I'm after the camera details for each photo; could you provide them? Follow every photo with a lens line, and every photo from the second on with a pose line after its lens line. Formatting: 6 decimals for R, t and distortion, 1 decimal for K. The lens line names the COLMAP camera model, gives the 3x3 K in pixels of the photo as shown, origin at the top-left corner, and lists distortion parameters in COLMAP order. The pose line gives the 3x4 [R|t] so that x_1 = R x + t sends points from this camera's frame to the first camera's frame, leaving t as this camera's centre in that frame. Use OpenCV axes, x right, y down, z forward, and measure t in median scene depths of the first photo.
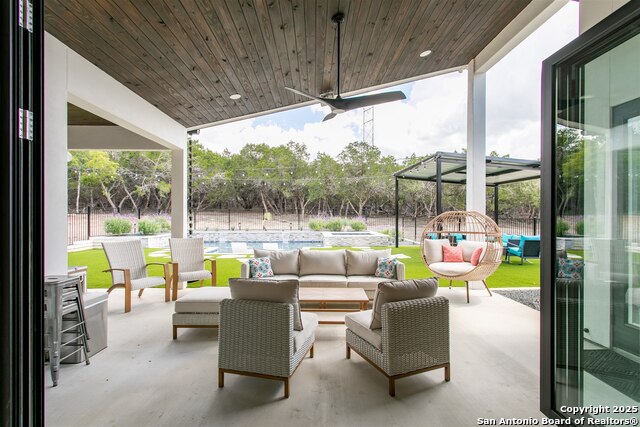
lens RADIAL K [[312.2, 0, 316.9], [0, 312.2, 215.8], [0, 0, 1]] dist [0.005183, 0.000276]
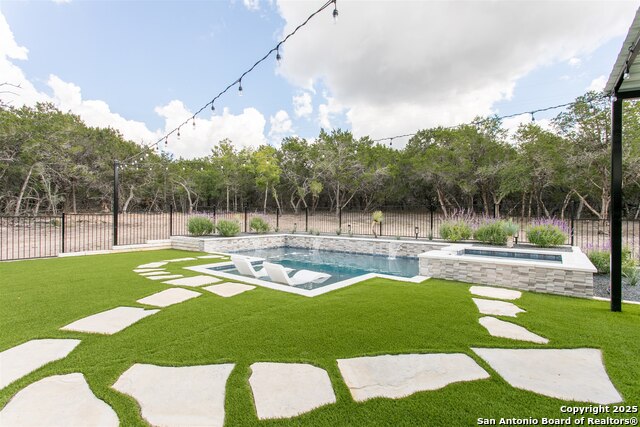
lens RADIAL K [[312.2, 0, 305.4], [0, 312.2, 214.5], [0, 0, 1]] dist [0.005183, 0.000276]
pose [[0.779097, 0.002405, -0.626899, 0.073283], [-0.008825, 0.999936, -0.007131, 0.001871], [0.626842, 0.011088, 0.779068, 0.189305]]
